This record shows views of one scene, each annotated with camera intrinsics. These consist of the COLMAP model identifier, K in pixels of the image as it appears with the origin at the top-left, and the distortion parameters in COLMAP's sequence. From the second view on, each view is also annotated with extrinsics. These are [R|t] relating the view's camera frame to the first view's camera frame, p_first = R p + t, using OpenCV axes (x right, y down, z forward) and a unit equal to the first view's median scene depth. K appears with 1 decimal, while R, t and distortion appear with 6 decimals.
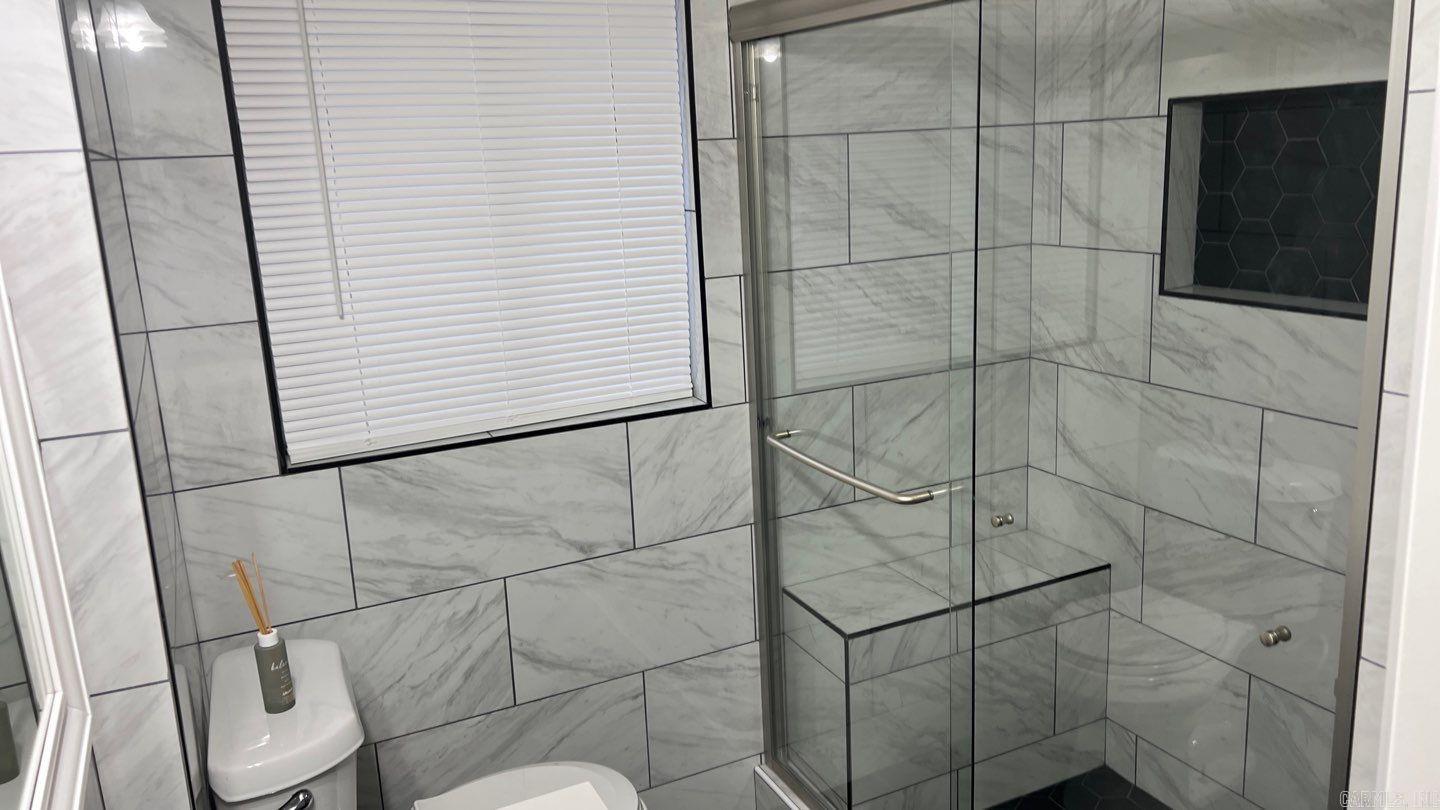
lens RADIAL K [[1078.0, 0, 720.0], [0, 1078.0, 405.0], [0, 0, 1]] dist [0.139516, -0.311082]
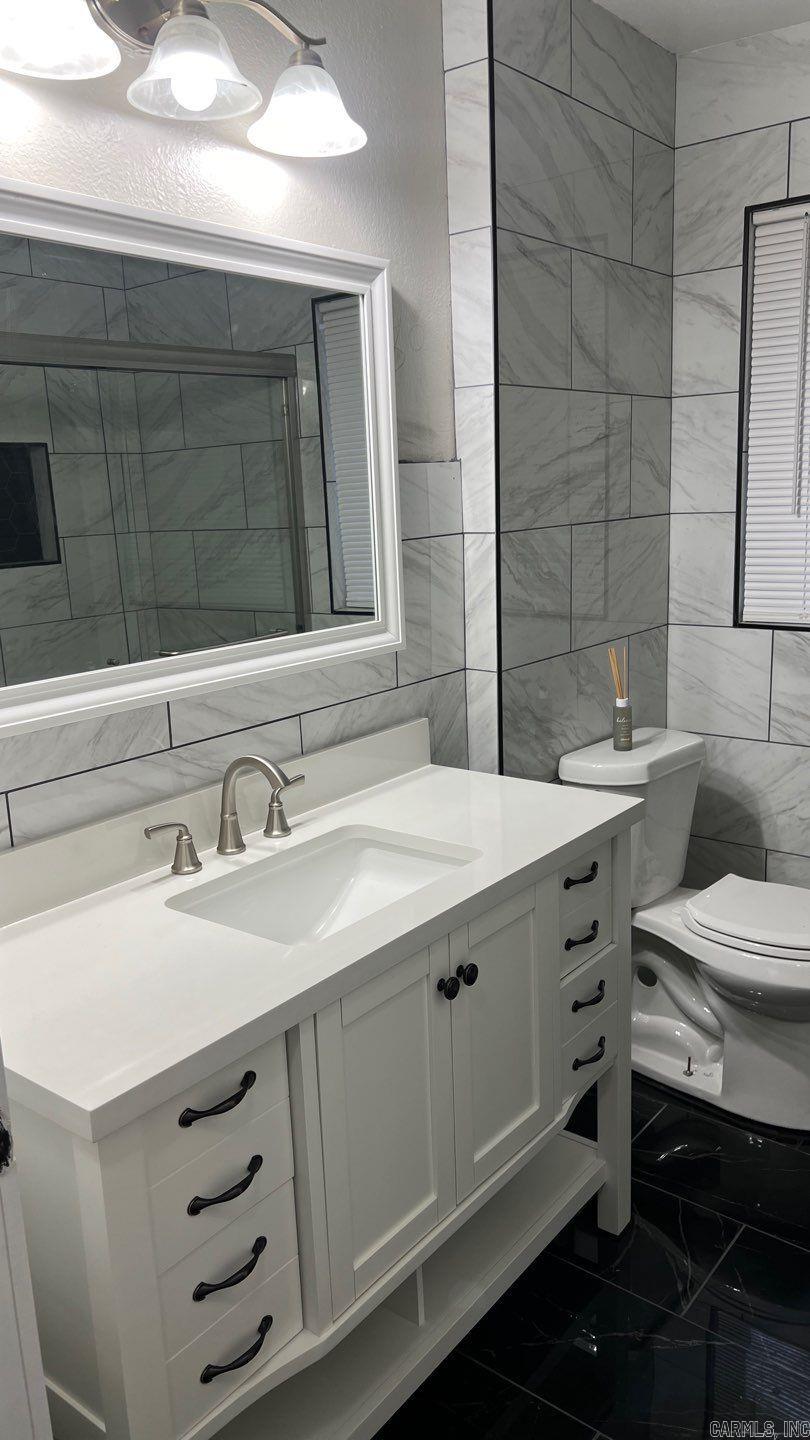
lens RADIAL K [[1078.0, 0, 384.9], [0, 1078.0, 717.1], [0, 0, 1]] dist [0.139516, -0.311082]
pose [[0.427392, 0.226545, -0.875222, 0.601054], [-0.191431, 0.968821, 0.157292, 0.038879], [0.883567, 0.100320, 0.457434, -0.013498]]
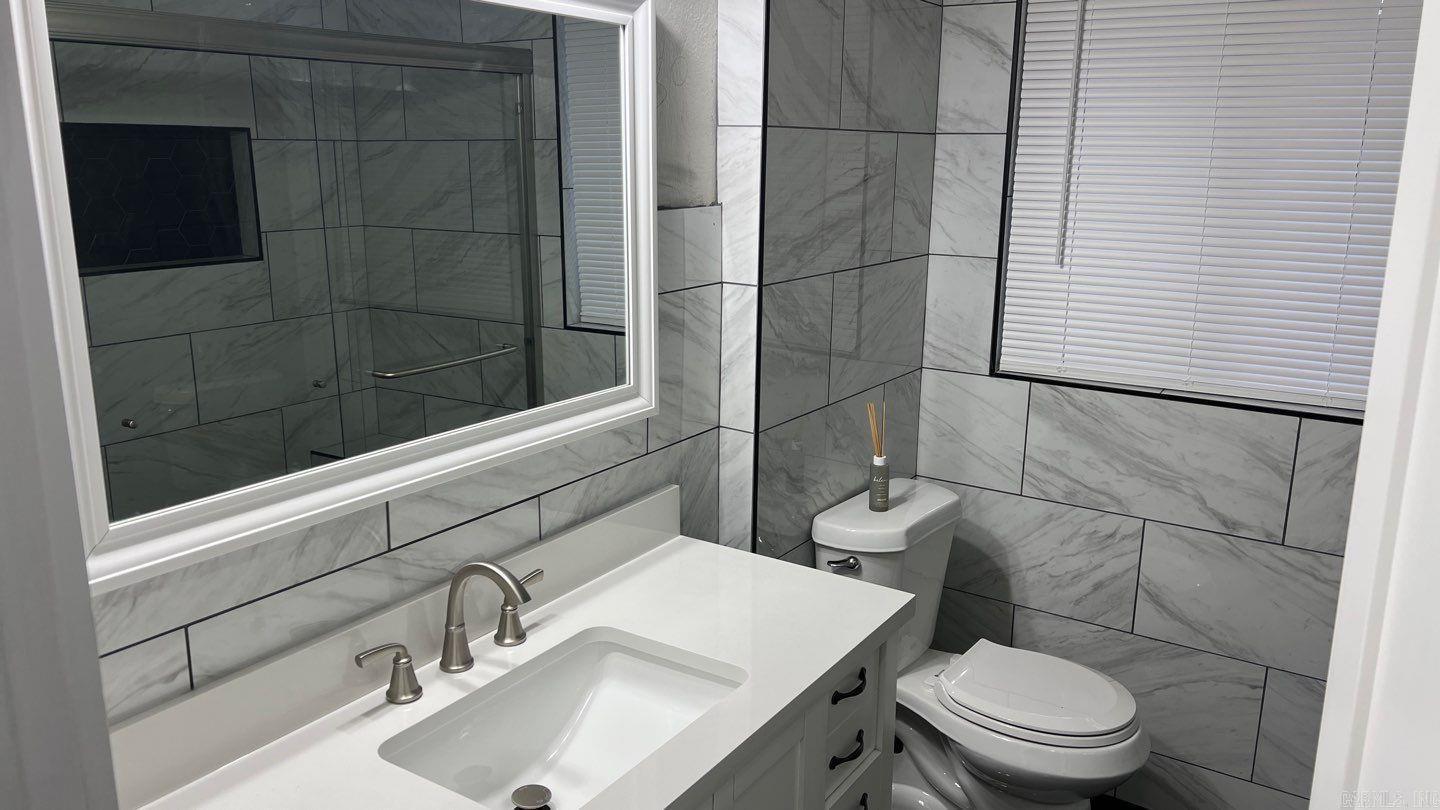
lens RADIAL K [[1078.0, 0, 720.0], [0, 1078.0, 405.0], [0, 0, 1]] dist [0.139516, -0.311082]
pose [[0.513302, 0.255159, -0.819399, 0.489112], [-0.236106, 0.959921, 0.151012, -0.022639], [0.825091, 0.115951, 0.552974, -0.003707]]
